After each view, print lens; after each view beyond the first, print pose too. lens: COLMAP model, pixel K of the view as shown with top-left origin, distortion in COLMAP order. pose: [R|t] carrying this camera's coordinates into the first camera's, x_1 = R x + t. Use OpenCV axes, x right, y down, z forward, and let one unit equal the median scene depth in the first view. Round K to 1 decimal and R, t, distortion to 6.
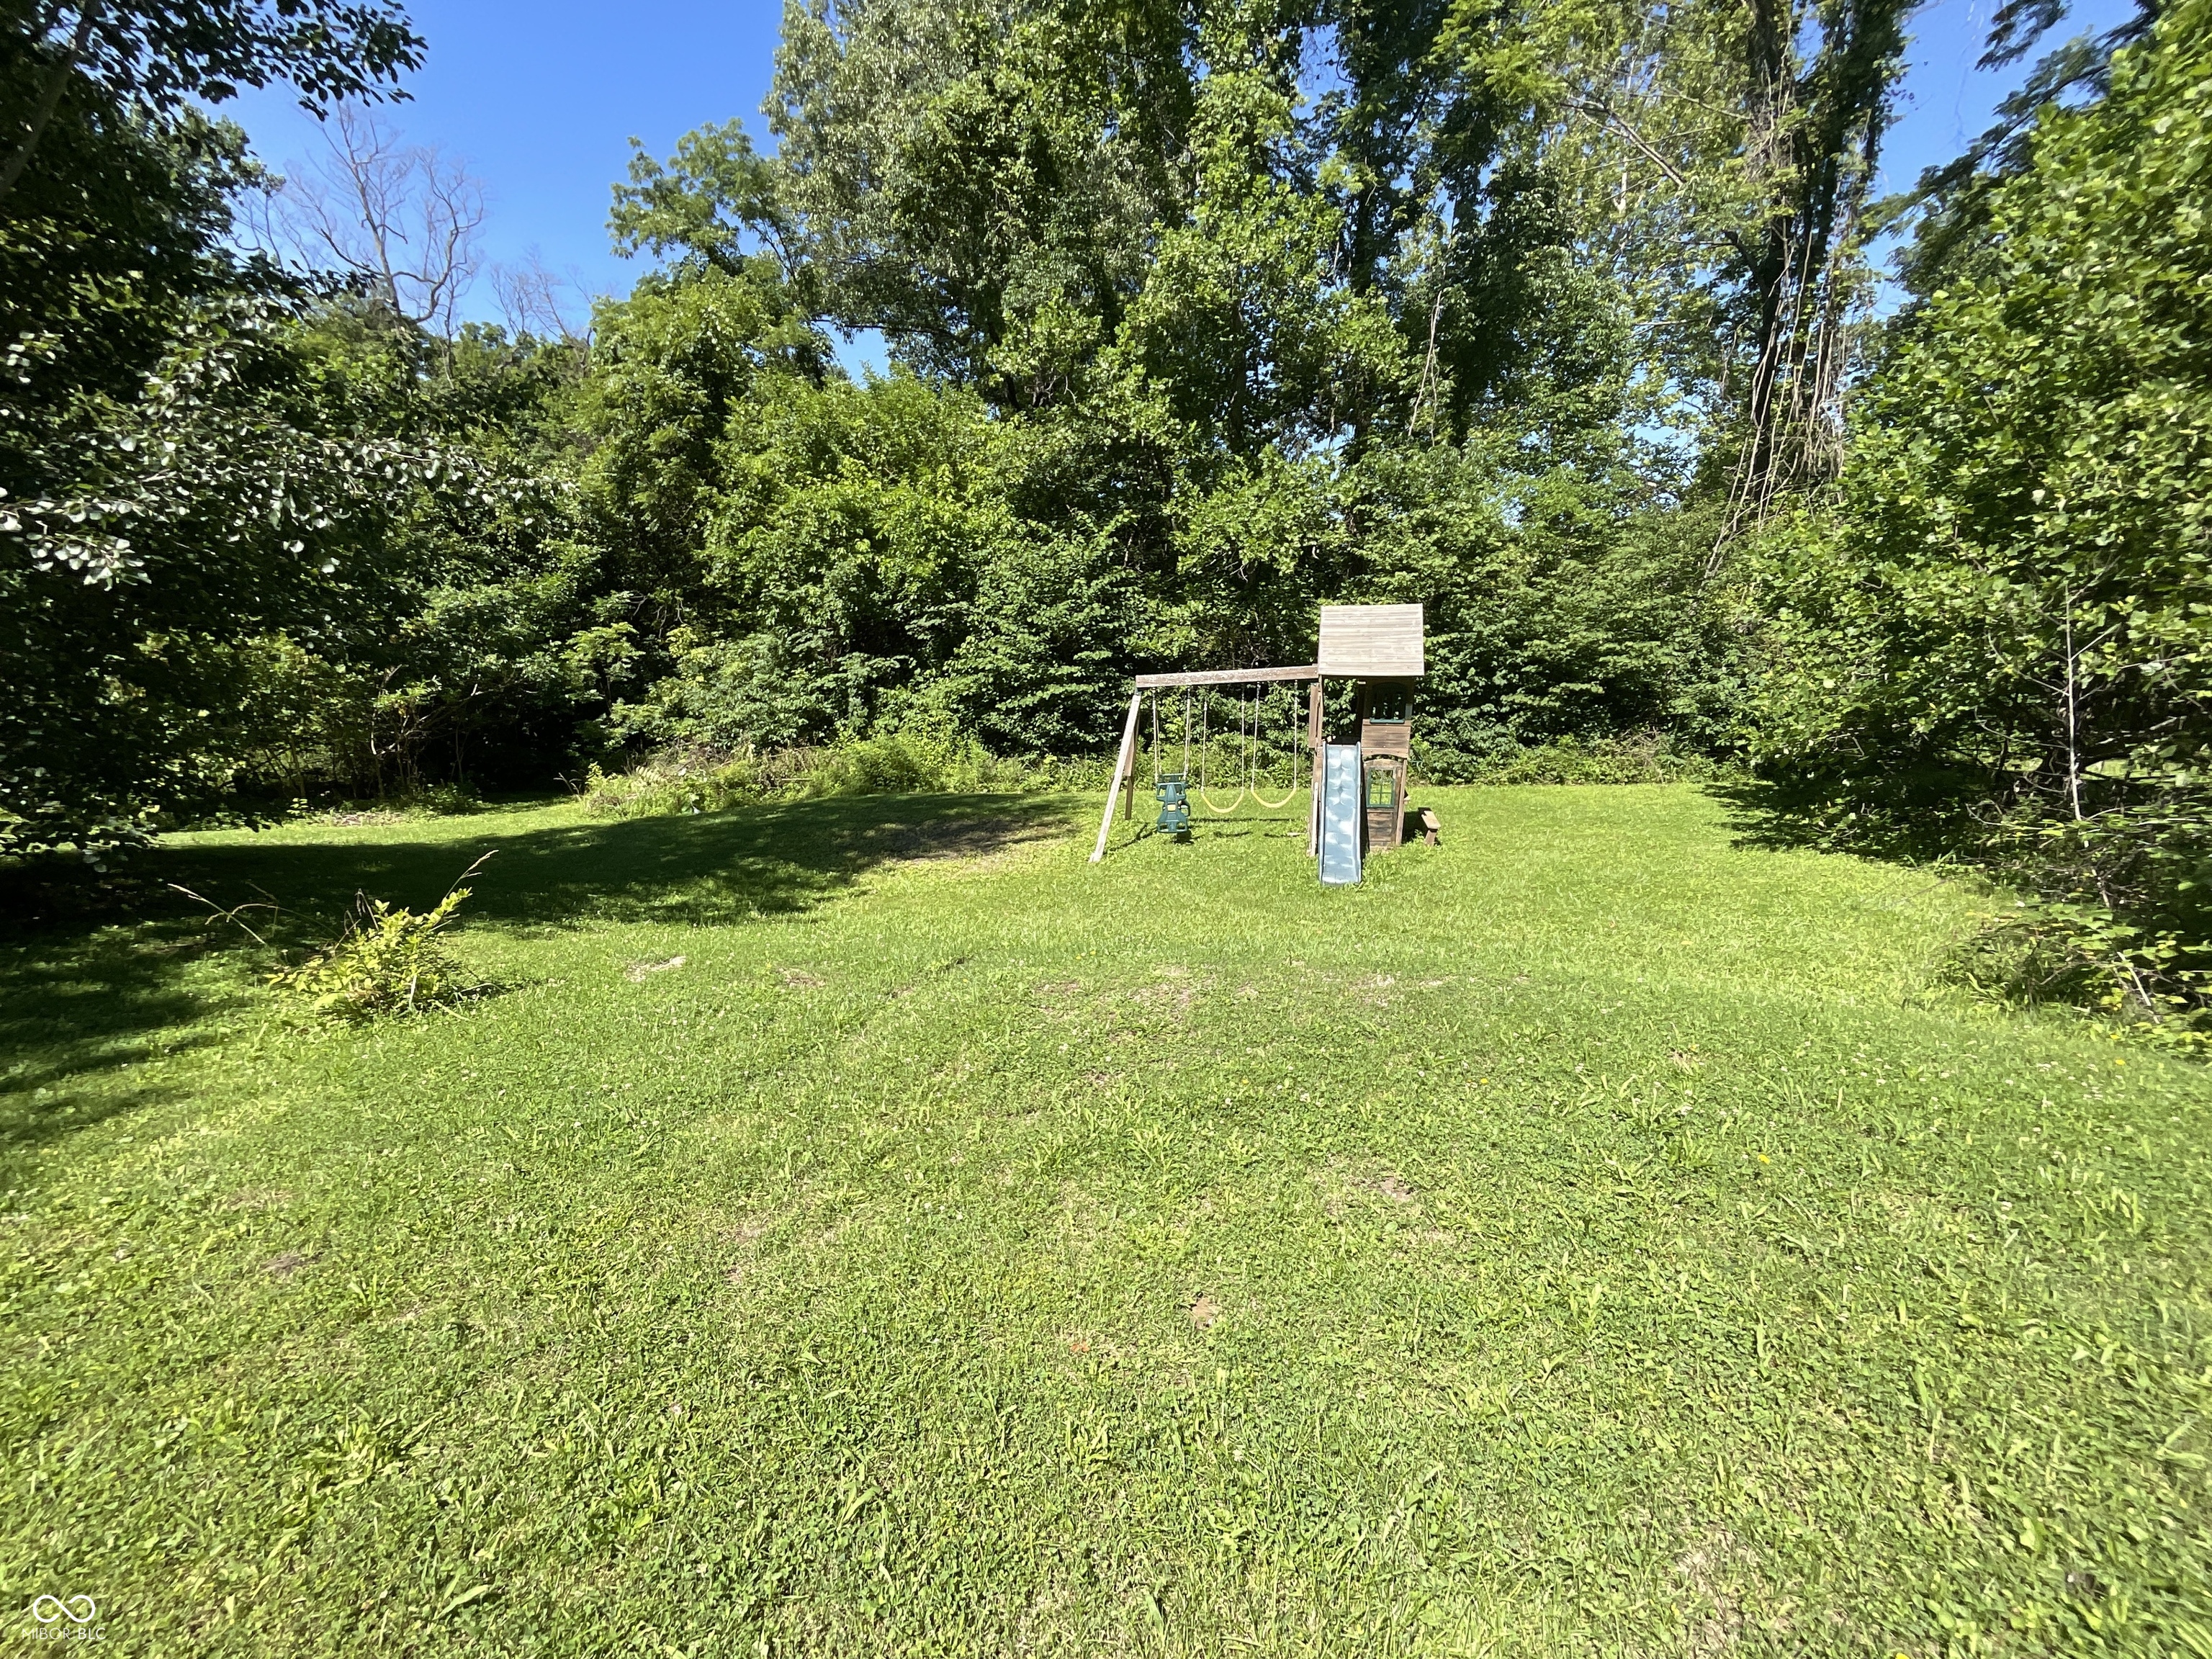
lens RADIAL K [[902.8, 0, 1105.9], [0, 902.8, 829.6], [0, 0, 1]] dist [0.000656, -0.000529]
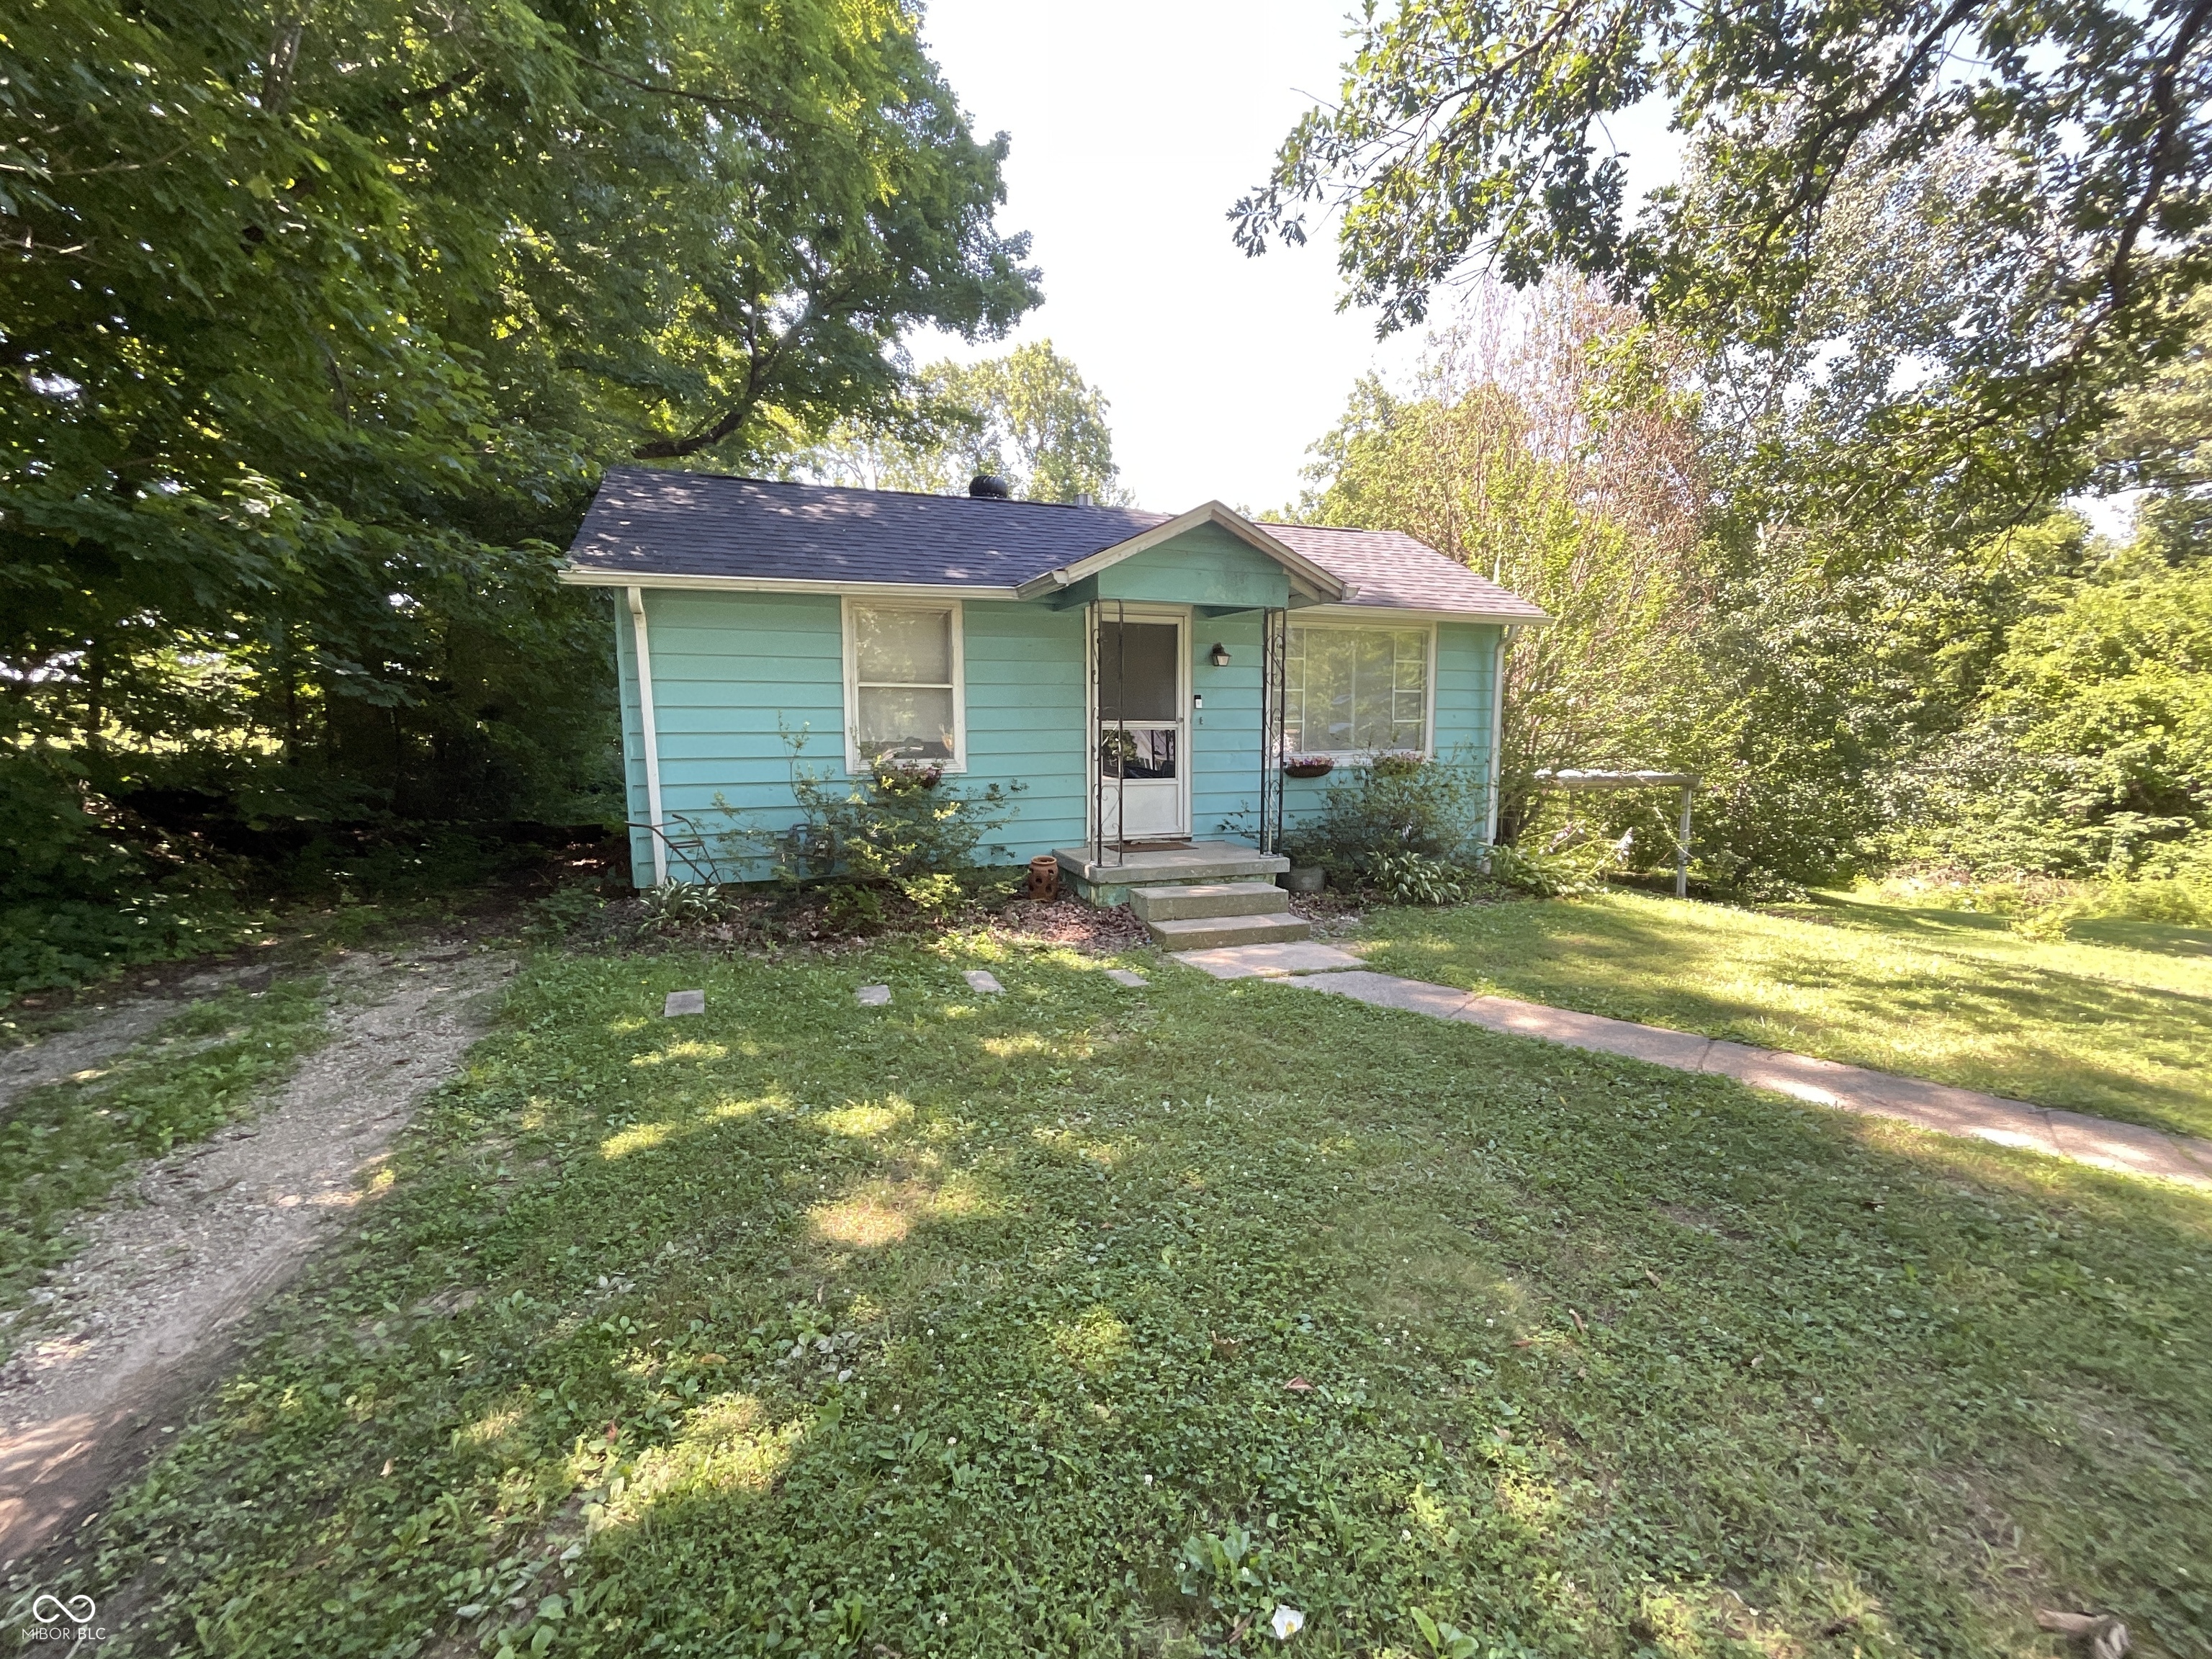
lens RADIAL K [[902.8, 0, 1114.9], [0, 902.8, 827.1], [0, 0, 1]] dist [0.000656, -0.000529]
pose [[0.536134, 0.100756, -0.838099, 0.023396], [-0.195328, 0.980713, -0.007051, 0.115376], [0.821223, 0.167484, 0.545473, -0.888123]]
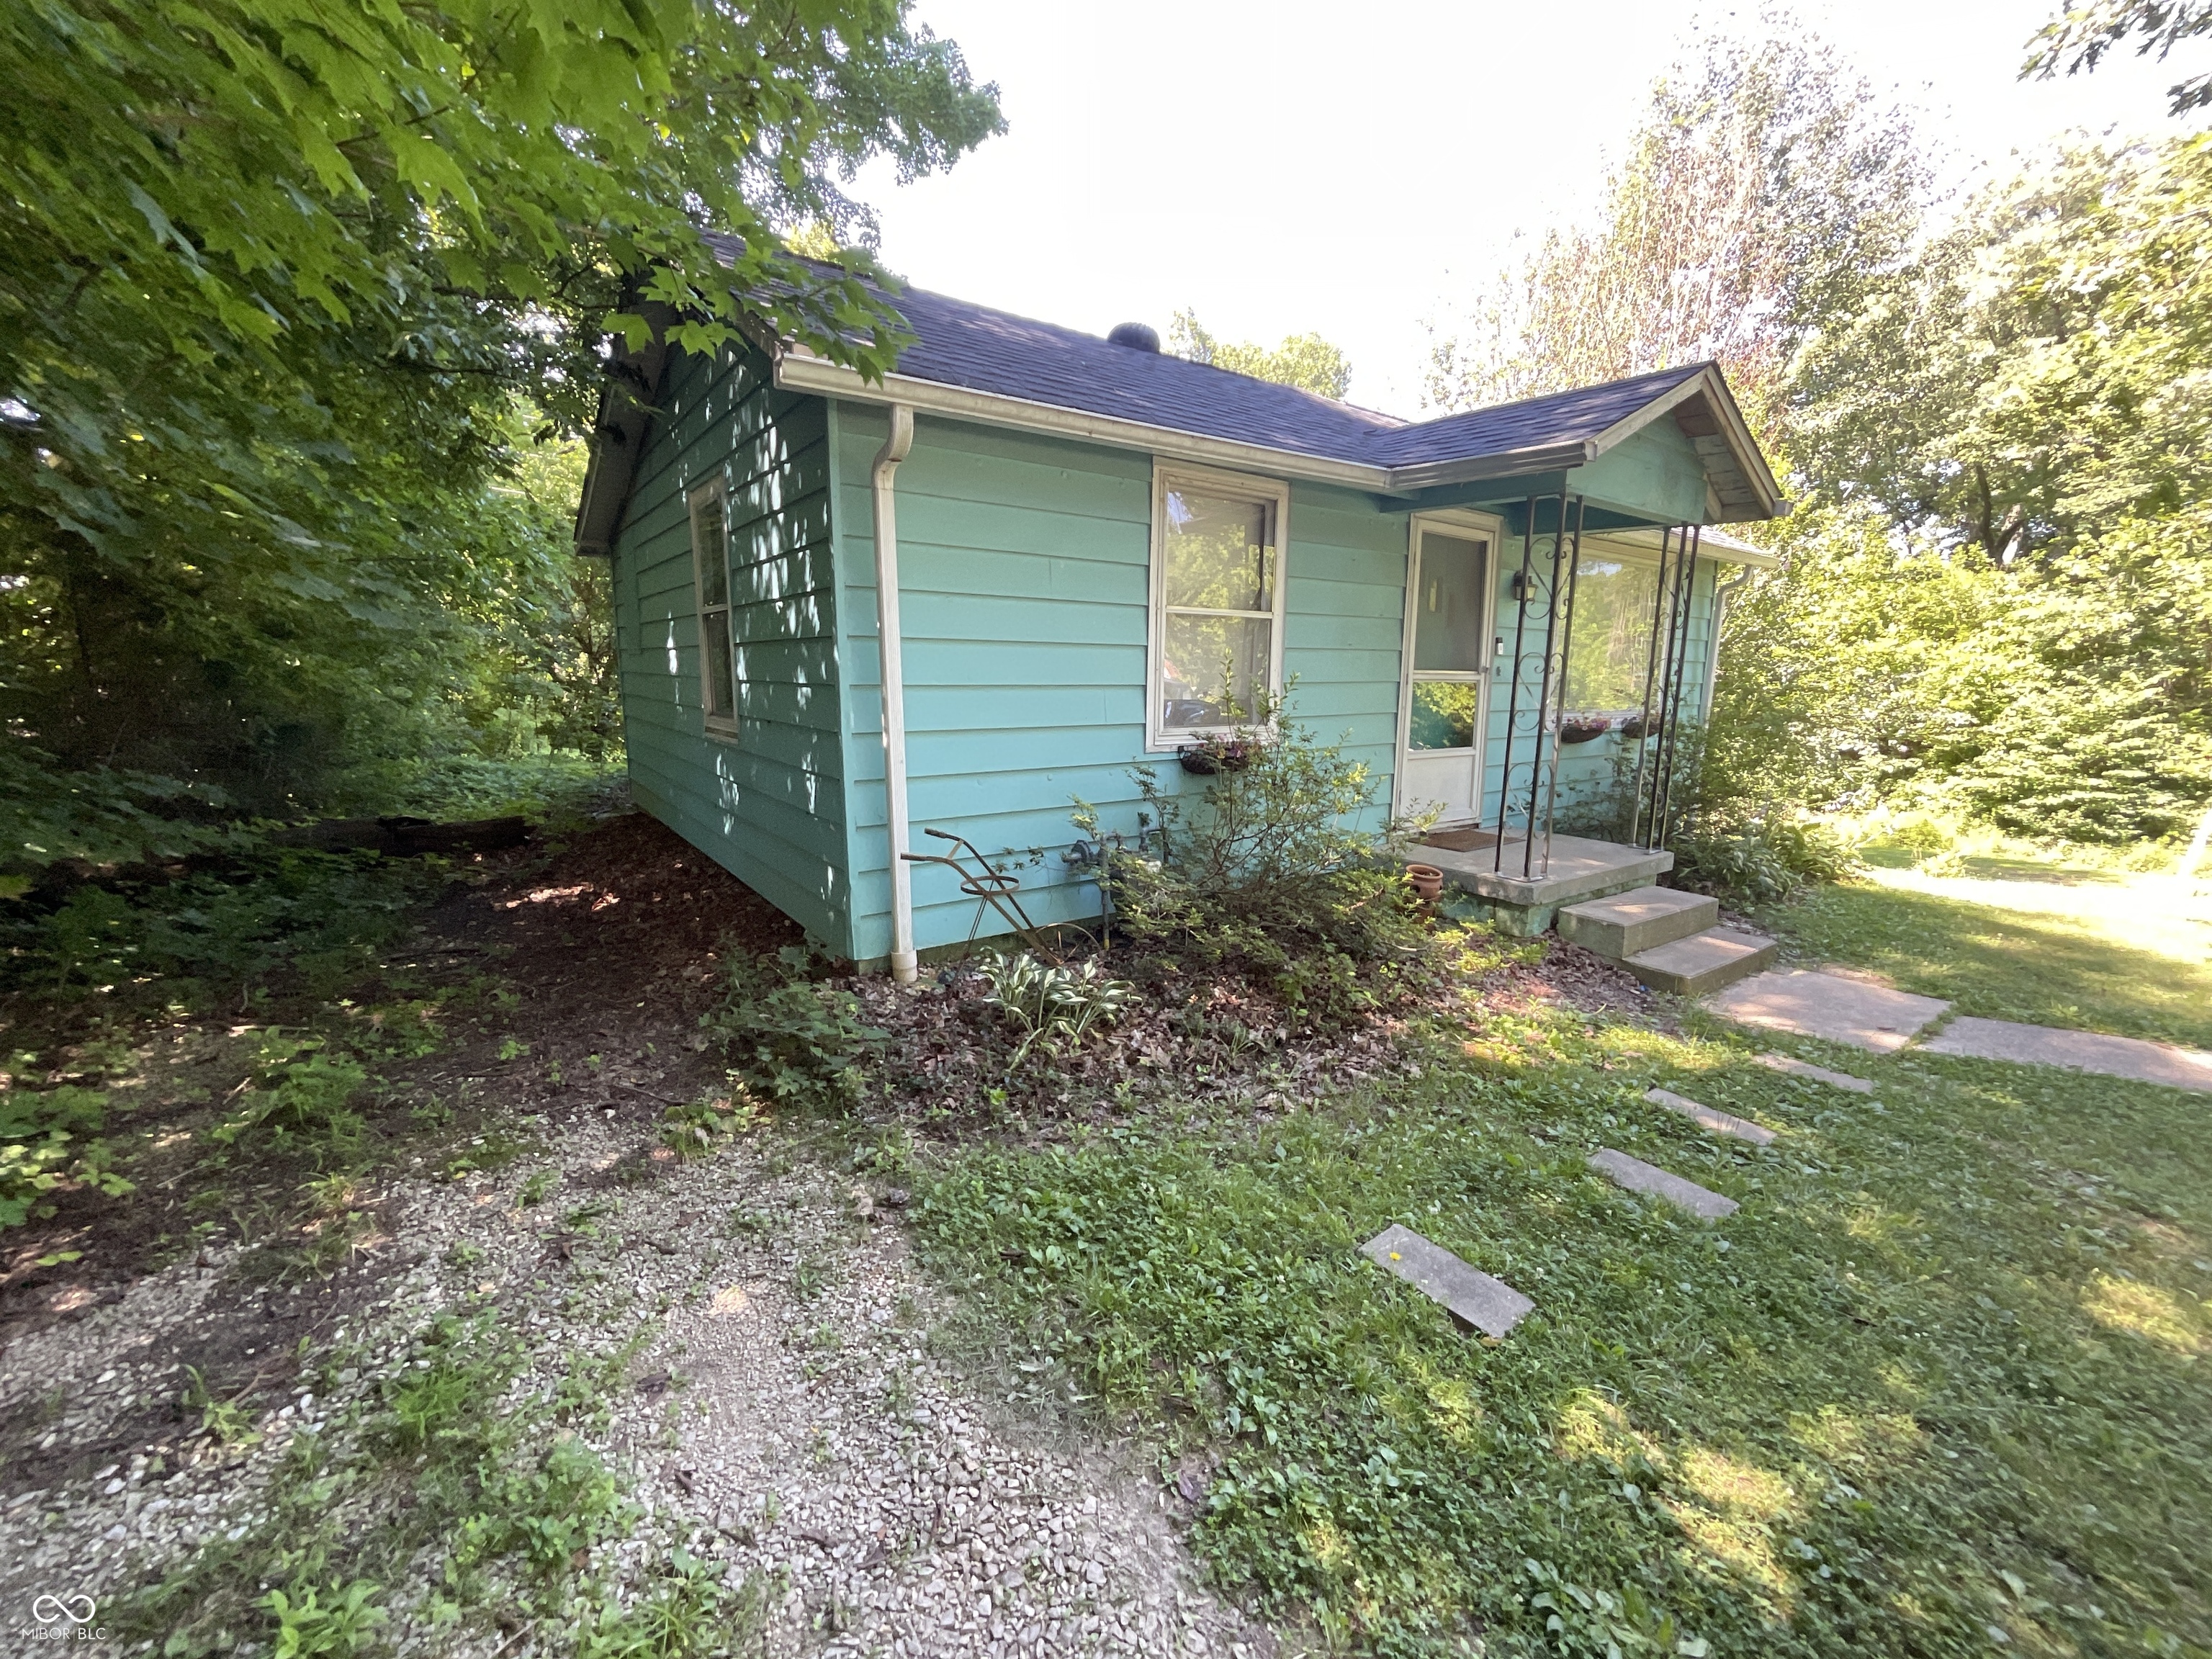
lens RADIAL K [[902.8, 0, 1114.2], [0, 902.8, 835.0], [0, 0, 1]] dist [0.000656, -0.000529]
pose [[0.744995, 0.136707, -0.652912, -0.235908], [-0.169493, 0.985447, 0.012936, 0.135335], [0.645178, 0.101027, 0.757323, -0.973661]]
